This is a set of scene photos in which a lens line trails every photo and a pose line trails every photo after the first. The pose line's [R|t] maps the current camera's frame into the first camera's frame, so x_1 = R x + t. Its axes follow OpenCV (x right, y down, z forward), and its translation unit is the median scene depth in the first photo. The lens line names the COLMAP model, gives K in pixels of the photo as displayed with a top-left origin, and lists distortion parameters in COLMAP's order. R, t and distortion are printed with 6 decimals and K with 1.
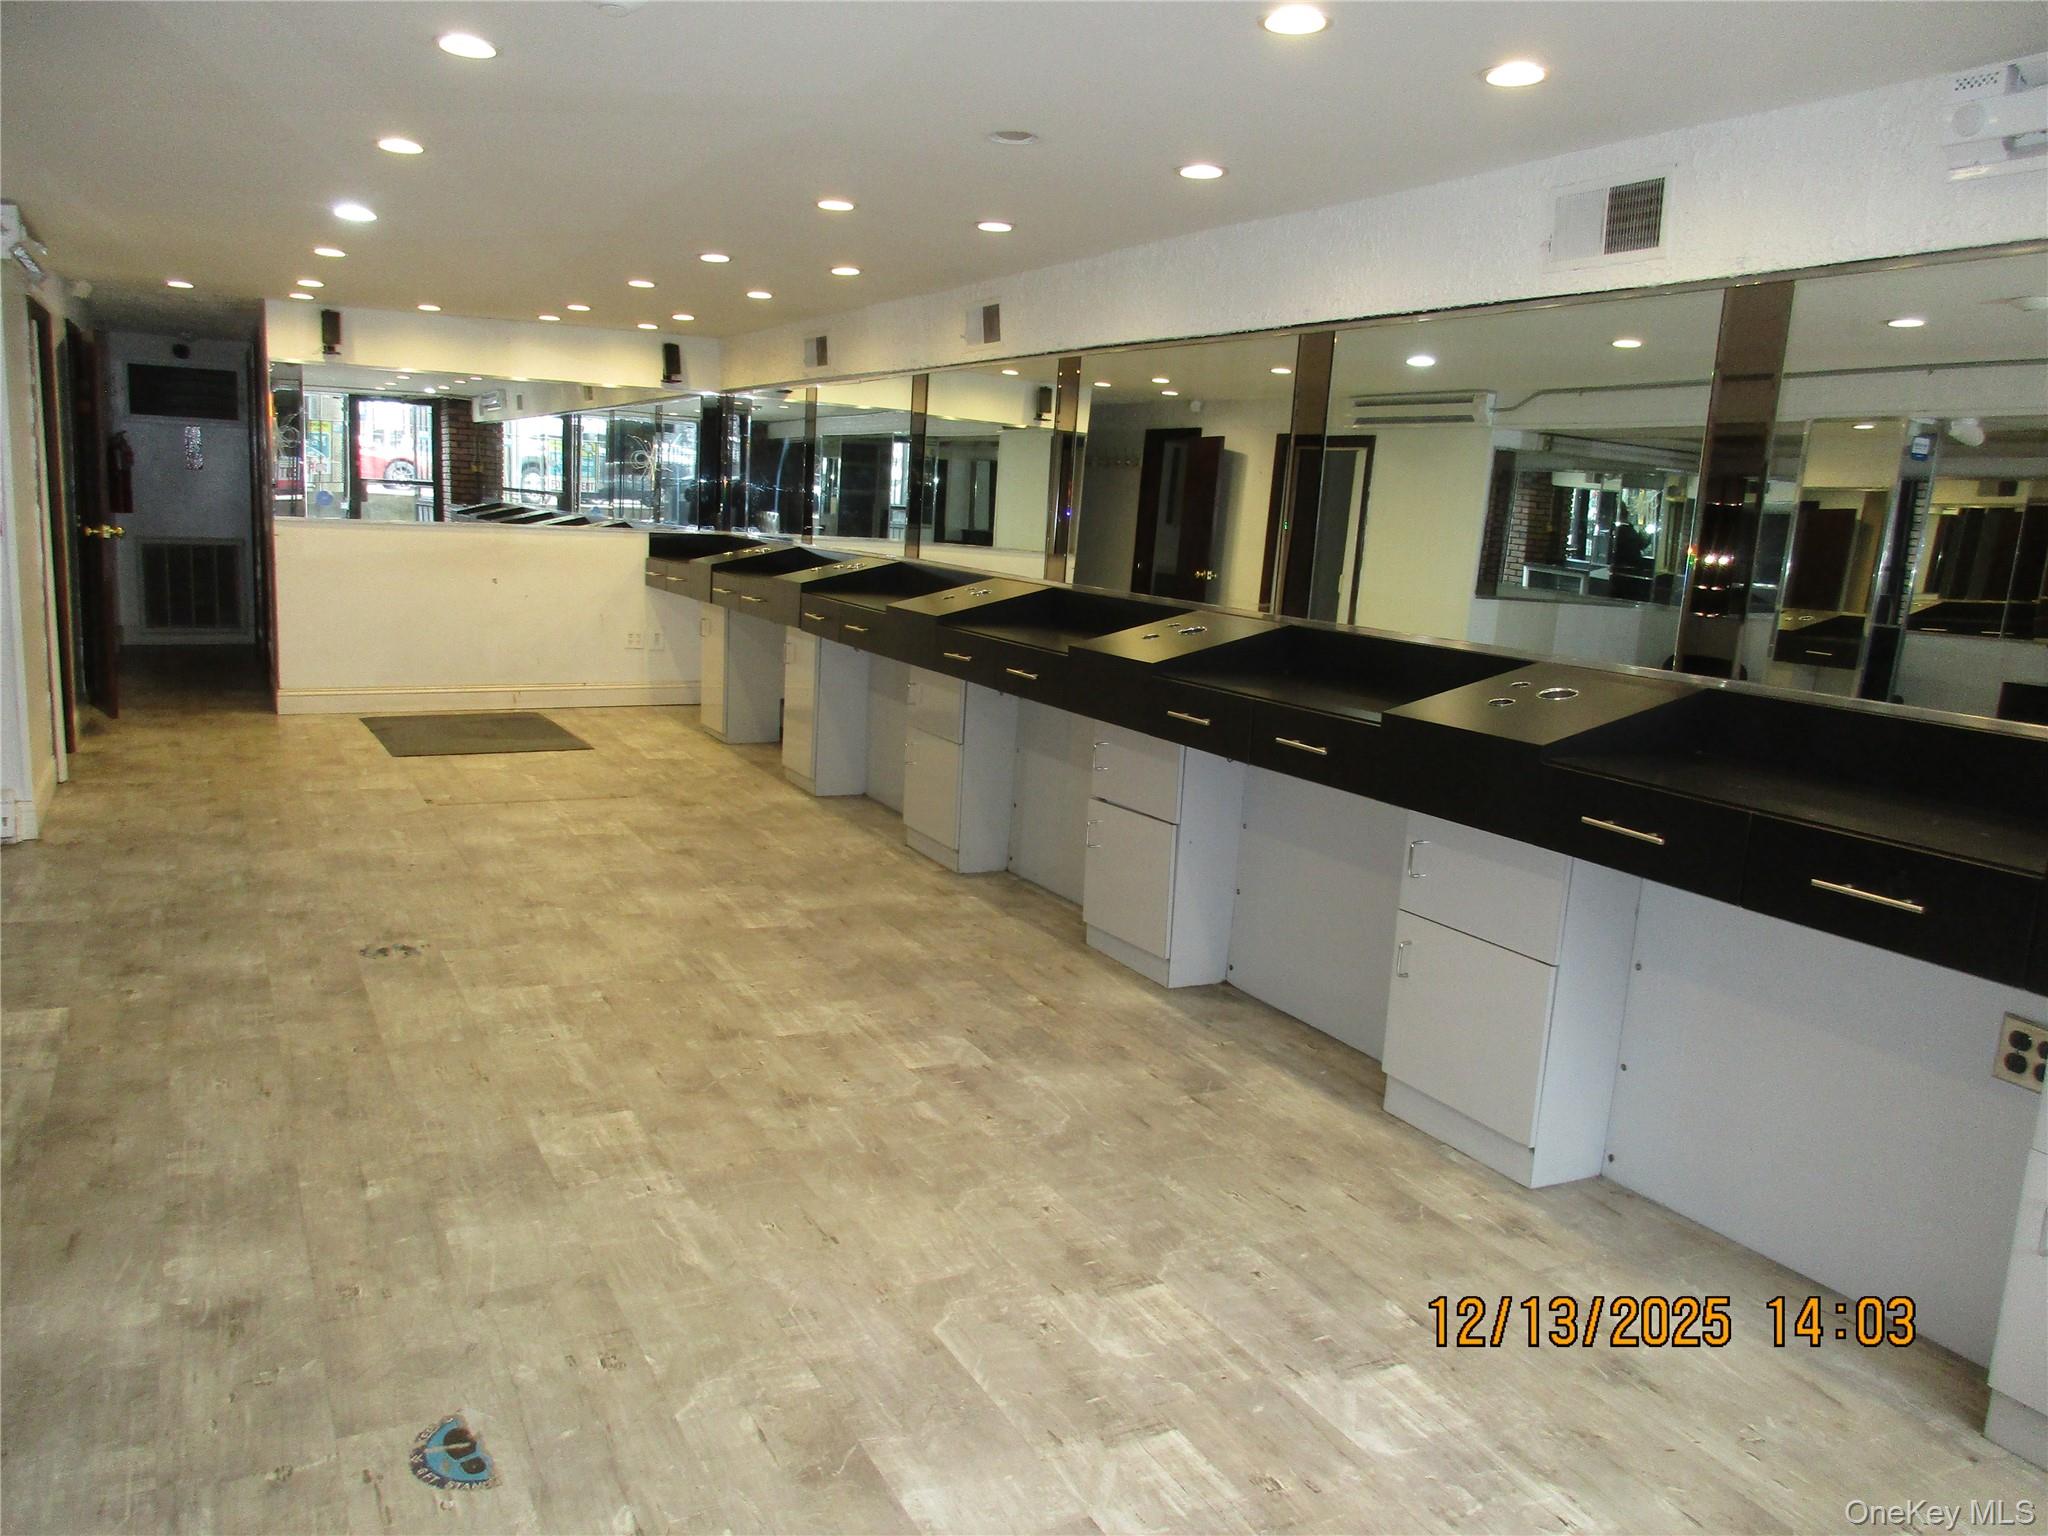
lens RADIAL K [[1534.1, 0, 1024.3], [0, 1534.1, 773.6], [0, 0, 1]] dist [0.000108, -0.004305]
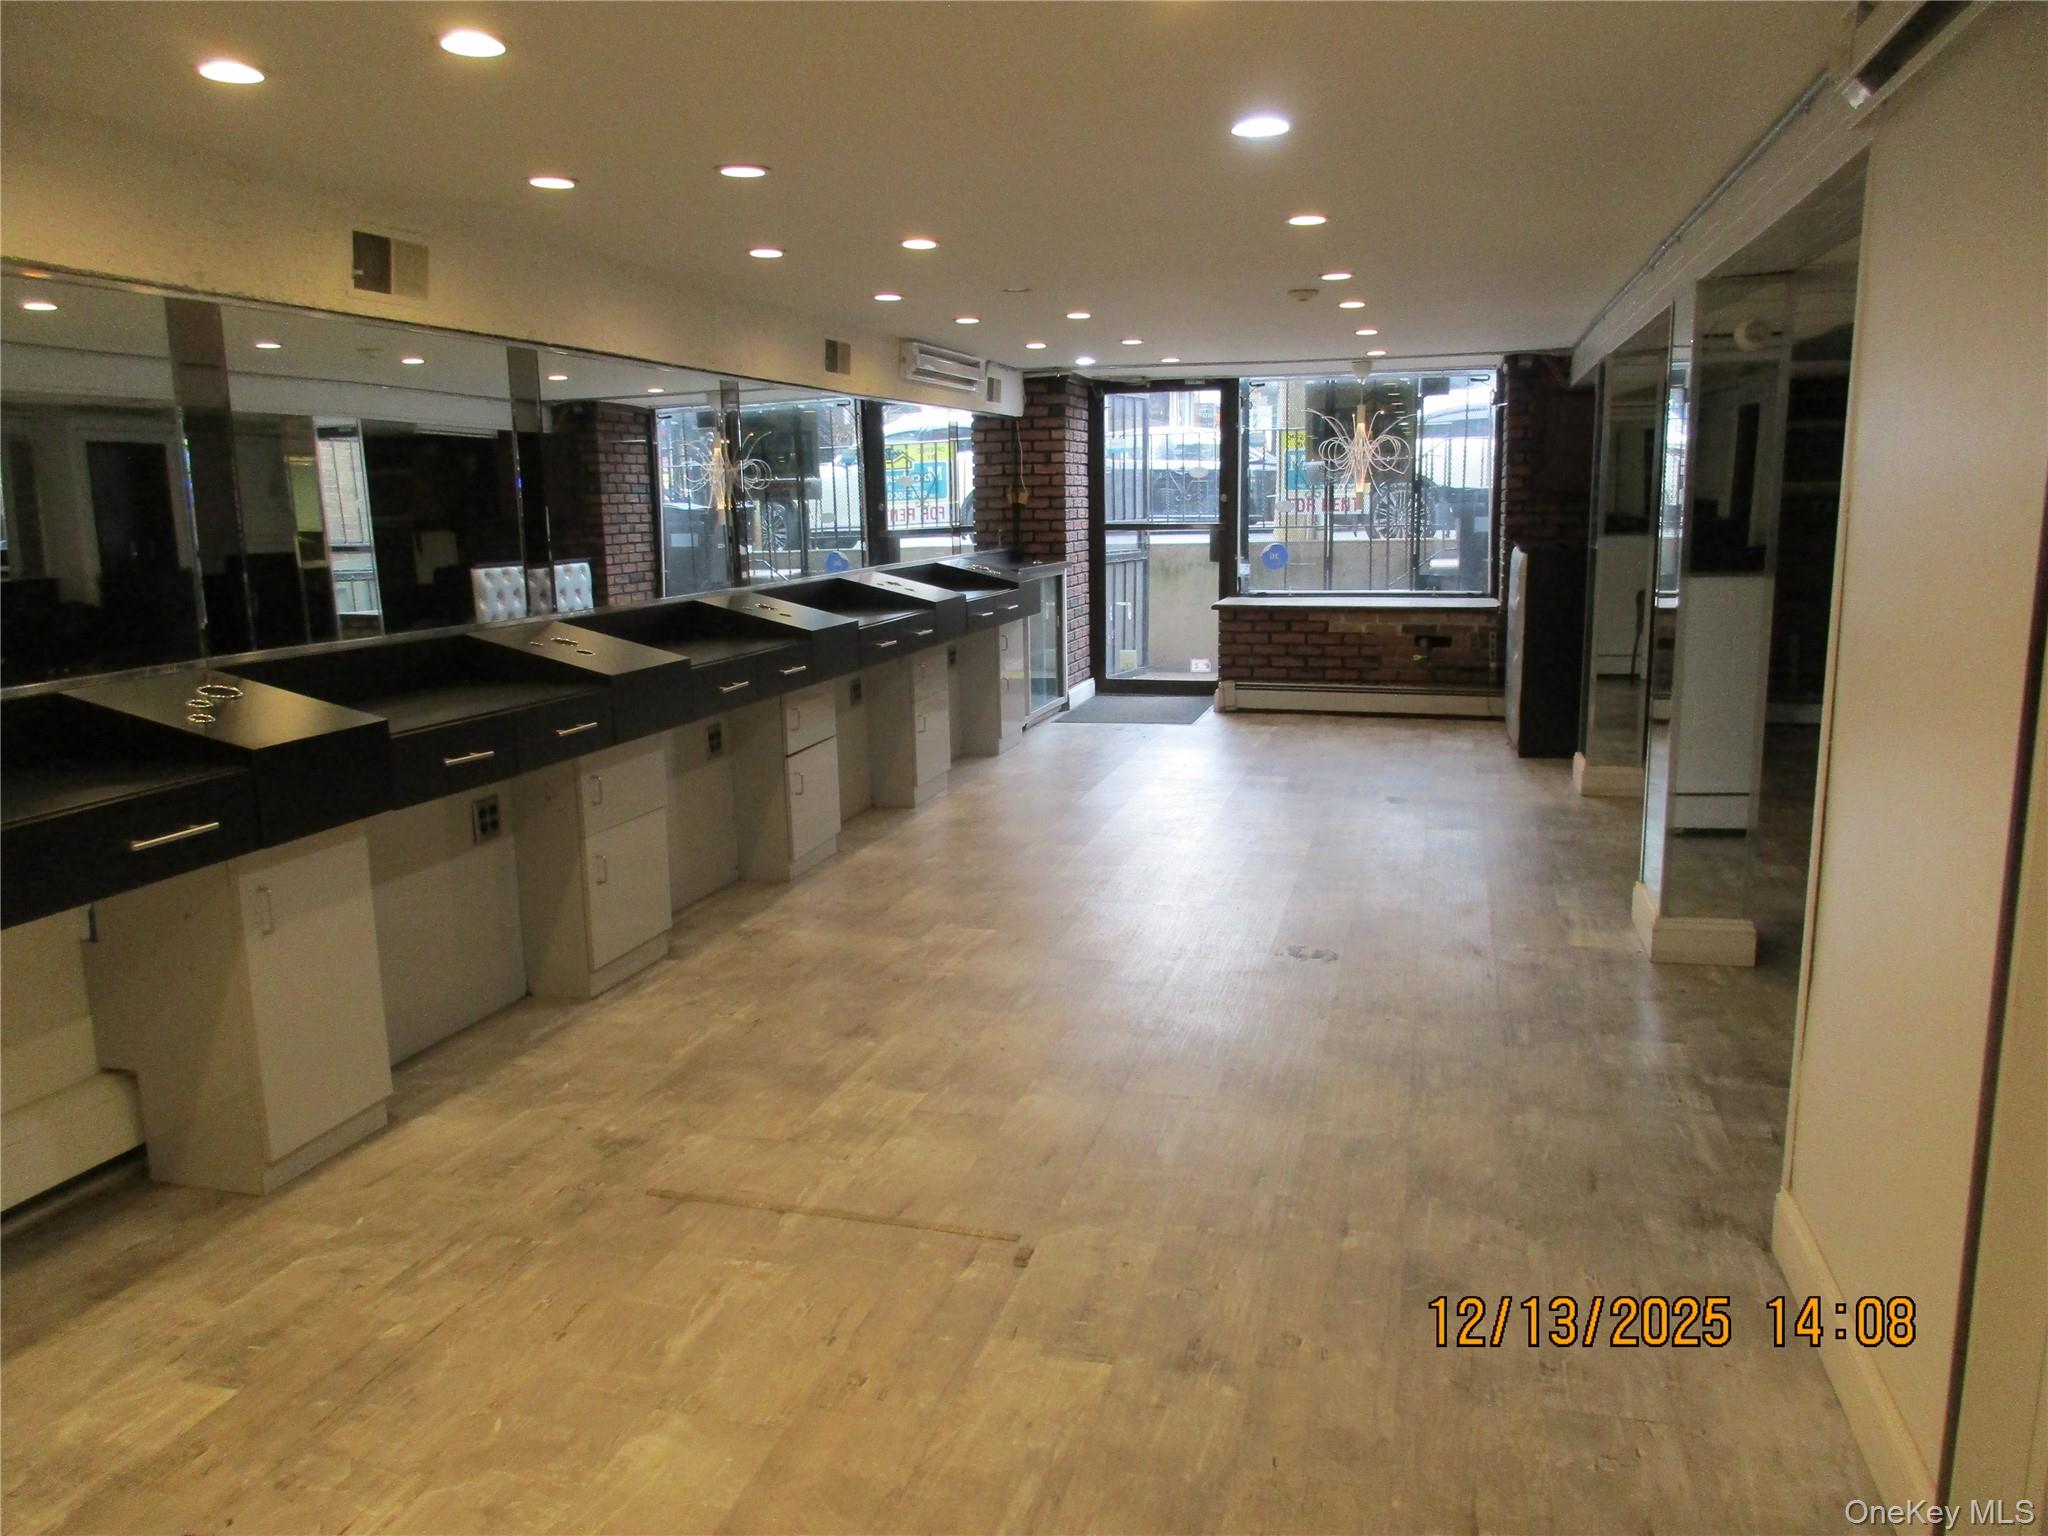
lens RADIAL K [[1534.1, 0, 1021.3], [0, 1534.1, 767.0], [0, 0, 1]] dist [0.000108, -0.004305]
pose [[-0.728632, -0.159265, 0.666131, -0.771446], [0.098845, 0.937954, 0.332374, -0.310607], [-0.677735, 0.308022, -0.667681, 1.457426]]
